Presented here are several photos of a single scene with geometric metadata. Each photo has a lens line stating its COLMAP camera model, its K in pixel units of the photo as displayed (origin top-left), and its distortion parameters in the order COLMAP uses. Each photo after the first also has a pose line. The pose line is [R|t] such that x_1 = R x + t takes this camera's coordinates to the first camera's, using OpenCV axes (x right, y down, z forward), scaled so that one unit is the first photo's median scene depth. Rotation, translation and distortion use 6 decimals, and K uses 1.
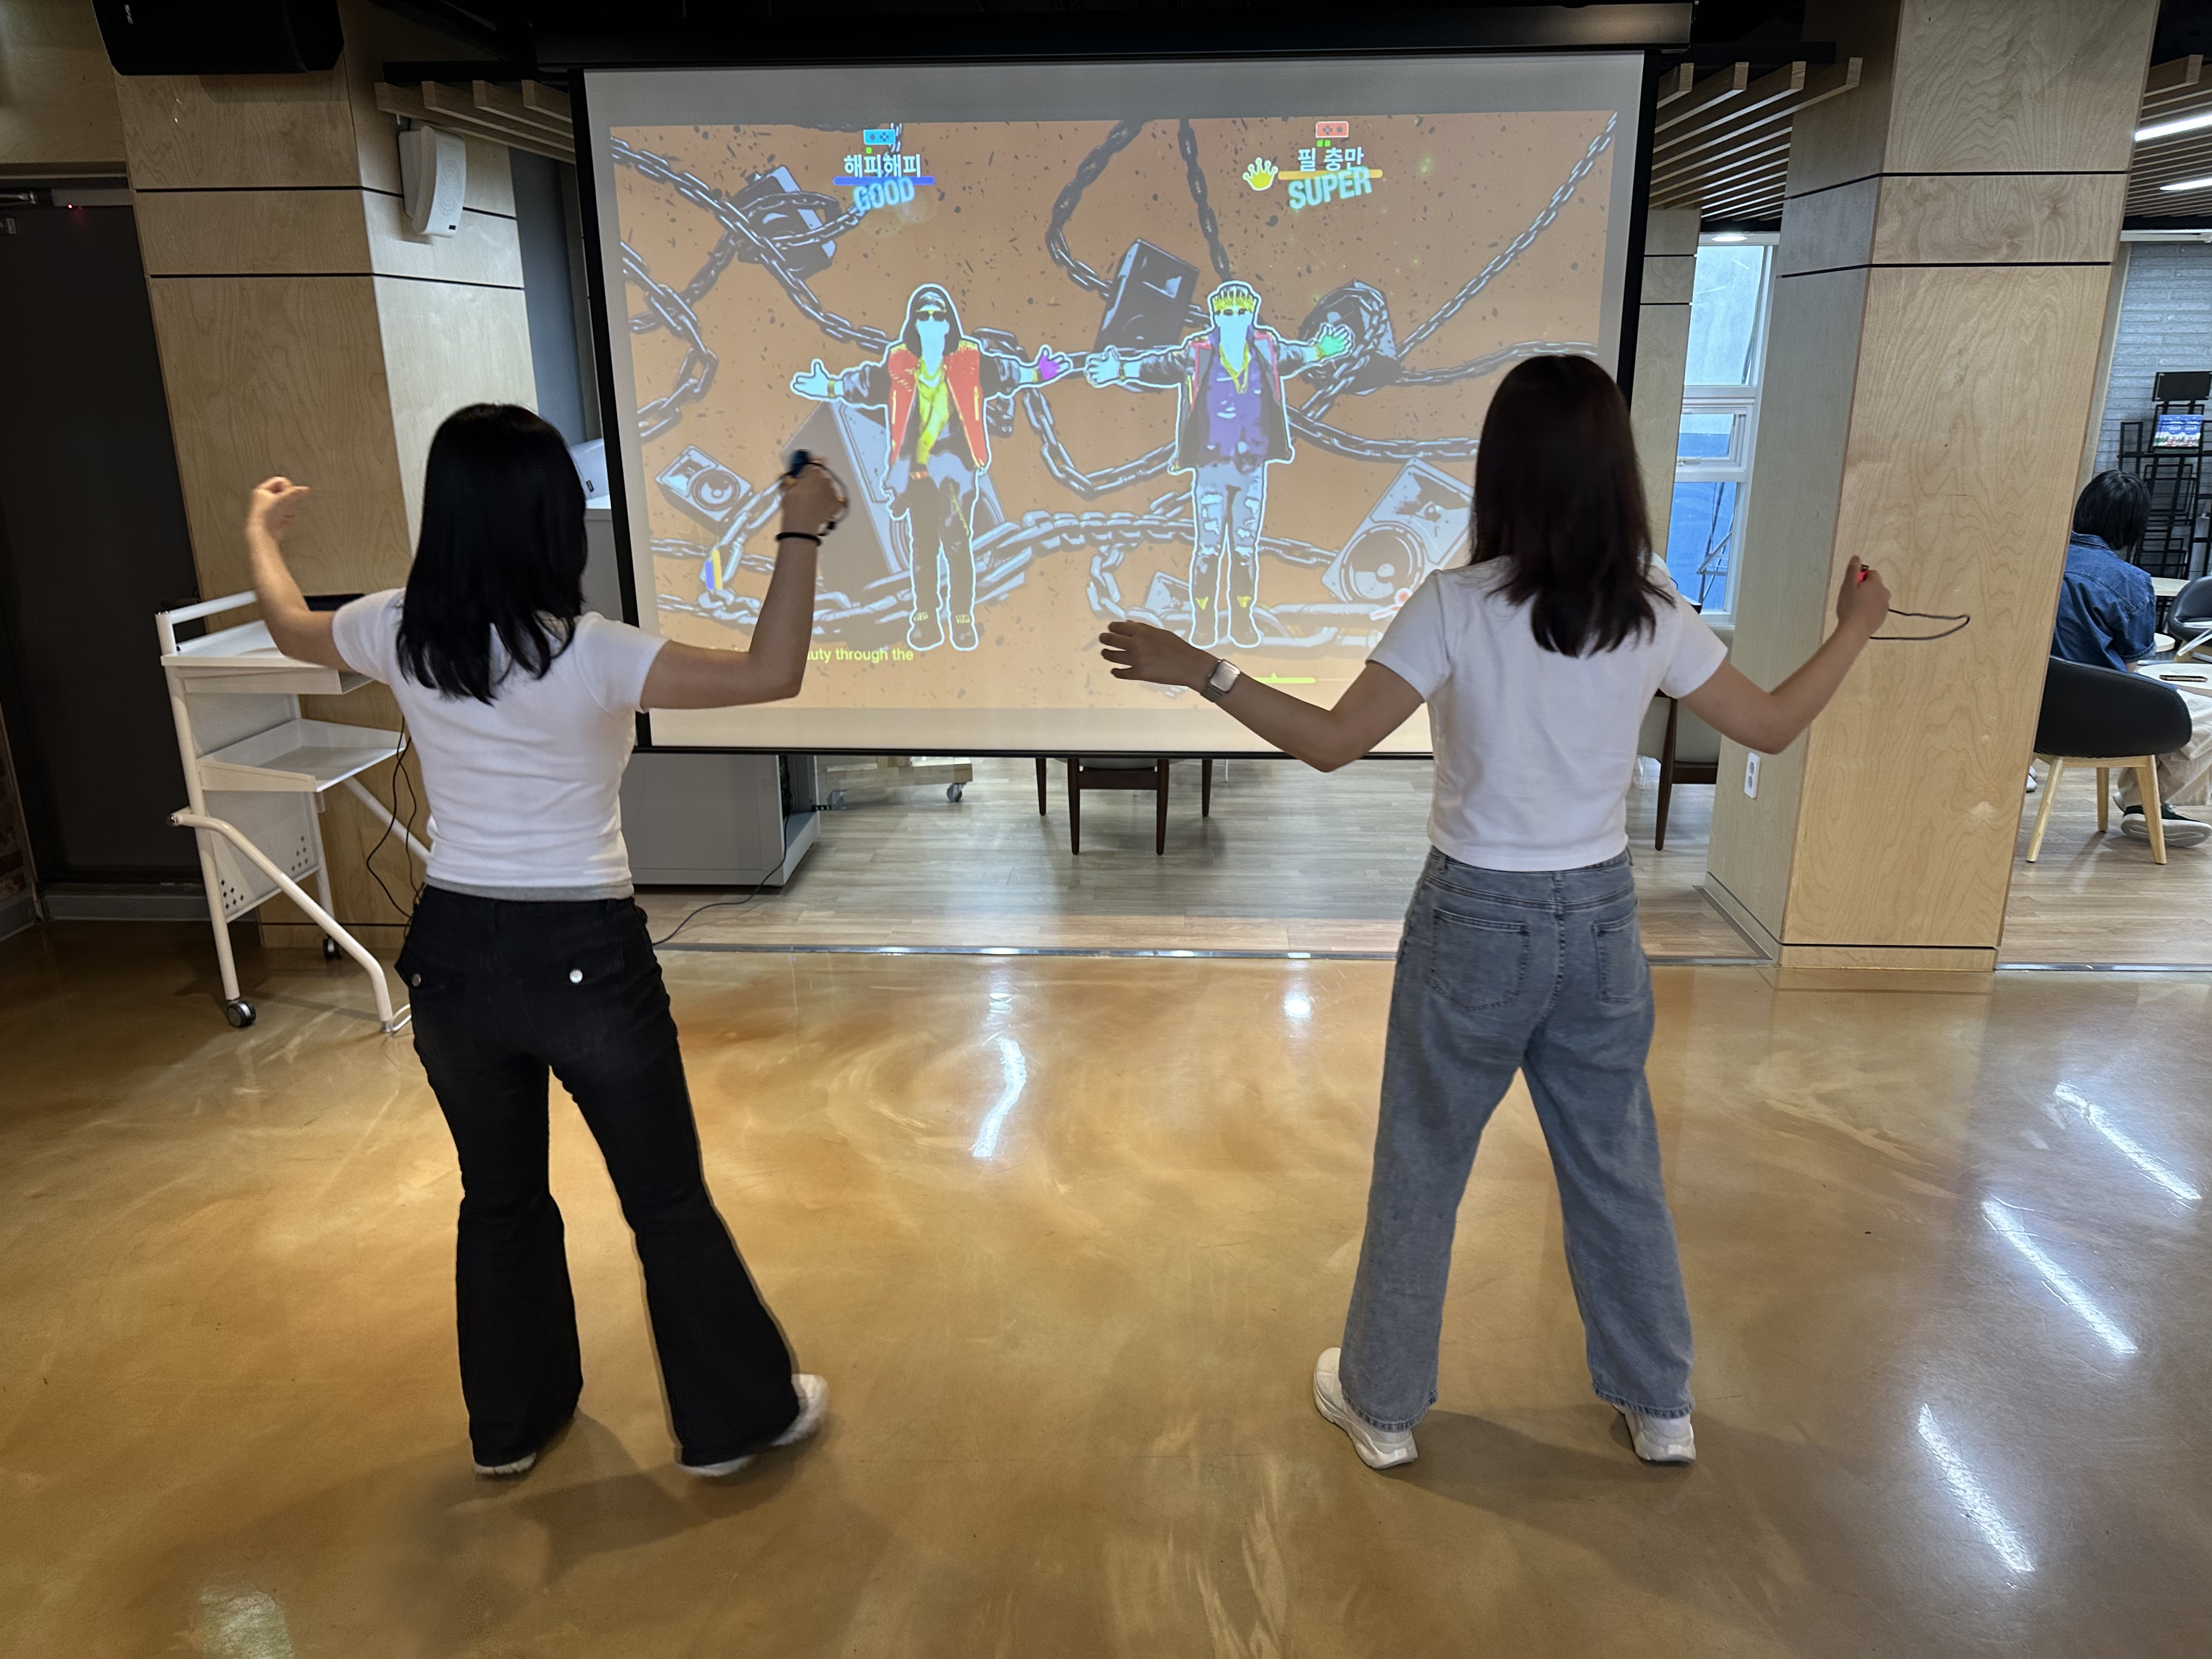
lens RADIAL K [[1524.6, 0, 1134.8], [0, 1524.6, 815.1], [0, 0, 1]] dist [0.049002, -0.066697]
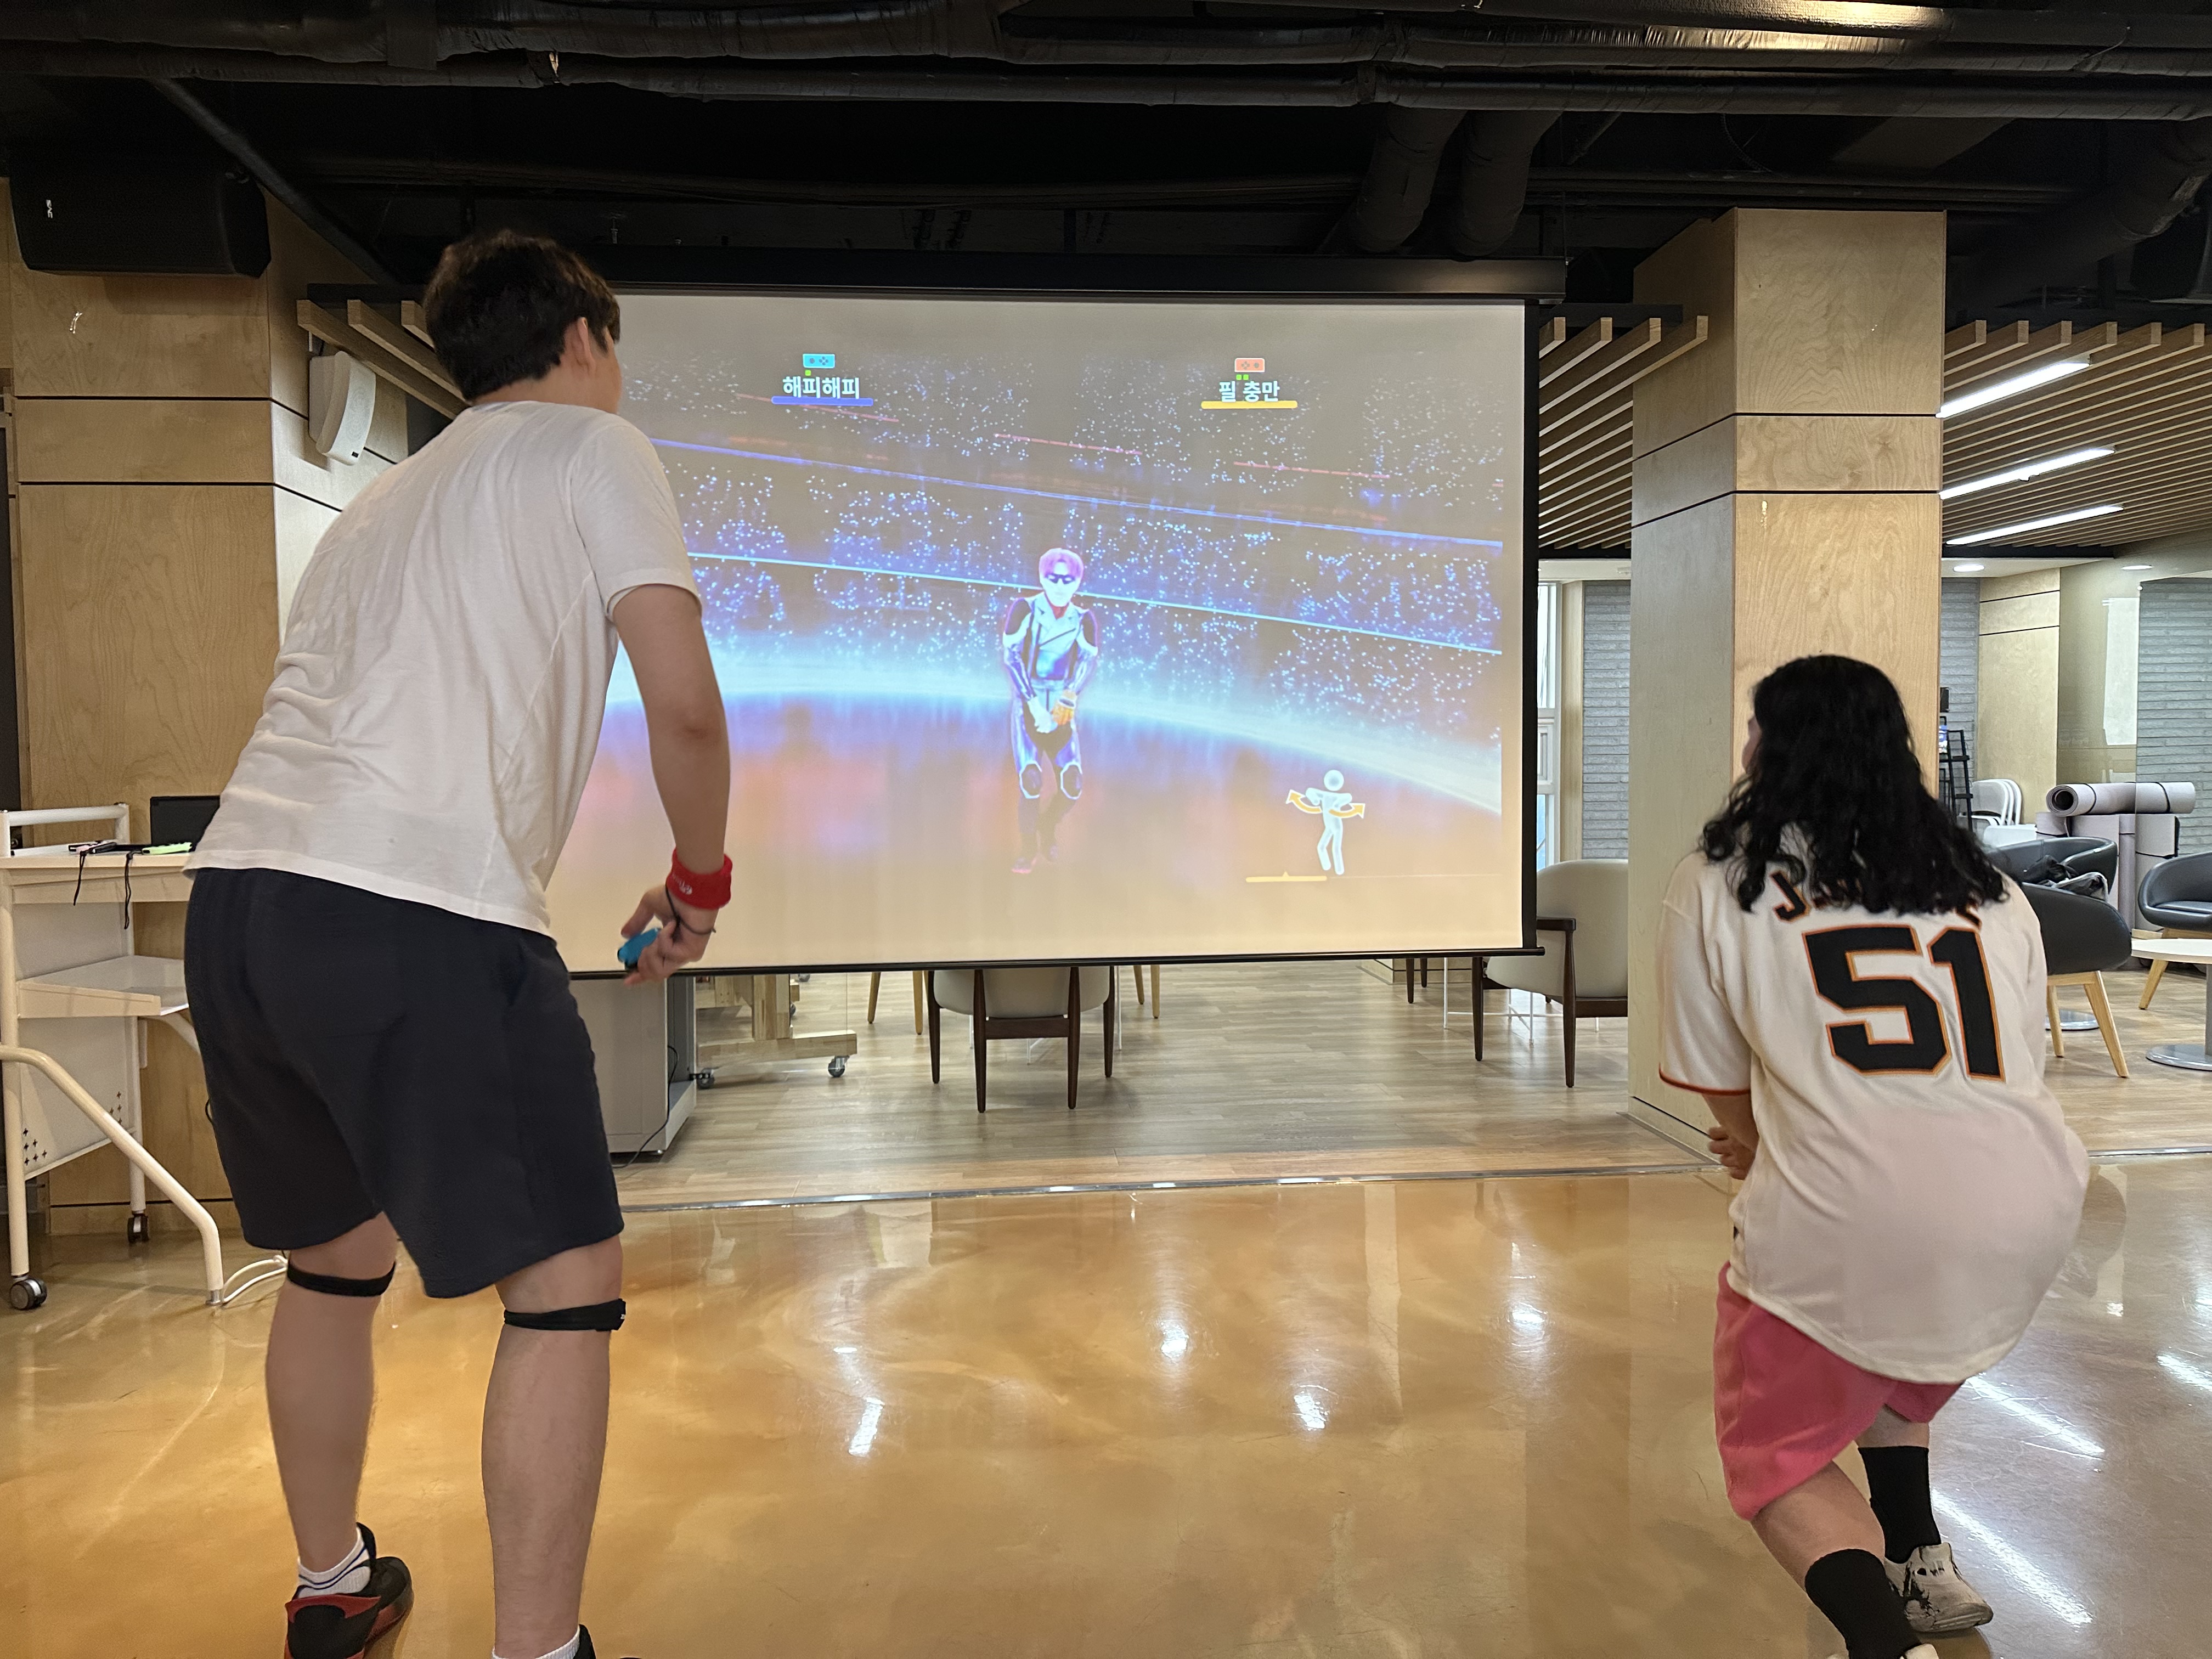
lens RADIAL K [[1524.6, 0, 1134.8], [0, 1524.6, 815.1], [0, 0, 1]] dist [0.049002, -0.066697]
pose [[0.990219, -0.013157, 0.138901, -0.101122], [0.047138, 0.968552, -0.244304, 0.113303], [-0.131319, 0.248462, 0.959699, 0.058442]]
